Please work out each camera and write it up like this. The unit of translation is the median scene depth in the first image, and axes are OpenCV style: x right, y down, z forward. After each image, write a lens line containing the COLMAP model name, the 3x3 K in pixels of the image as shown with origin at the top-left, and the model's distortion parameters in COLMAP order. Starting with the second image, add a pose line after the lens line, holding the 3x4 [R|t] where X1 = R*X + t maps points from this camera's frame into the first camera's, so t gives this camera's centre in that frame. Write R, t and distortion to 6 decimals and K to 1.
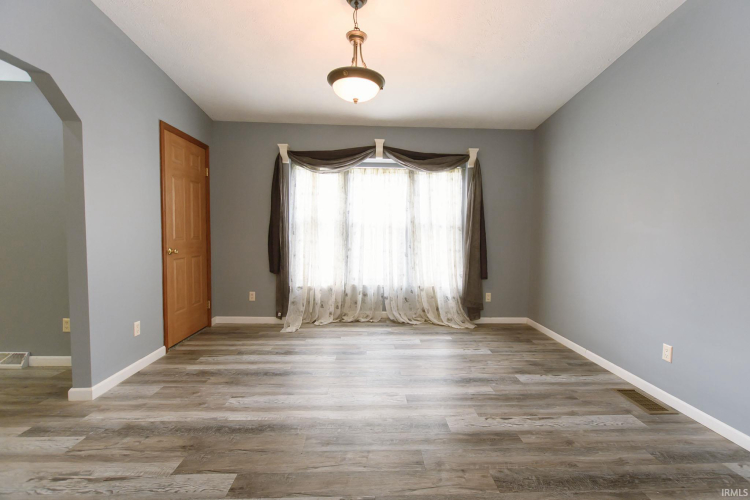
lens RADIAL K [[320.1, 0, 377.1], [0, 320.1, 248.5], [0, 0, 1]] dist [0.000264, -0.000838]
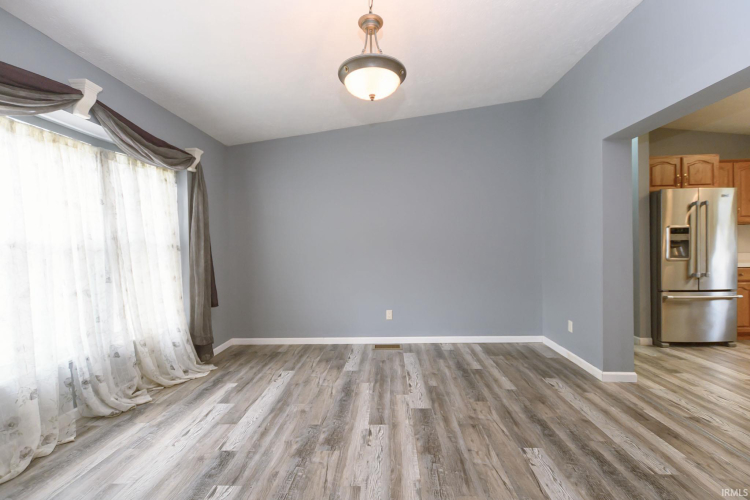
lens RADIAL K [[320.1, 0, 377.1], [0, 320.1, 248.5], [0, 0, 1]] dist [0.000264, -0.000838]
pose [[0.093590, -0.020010, 0.995410, -0.913425], [0.076421, 0.996993, 0.012857, -0.070558], [-0.992674, 0.074867, 0.094837, 0.937496]]
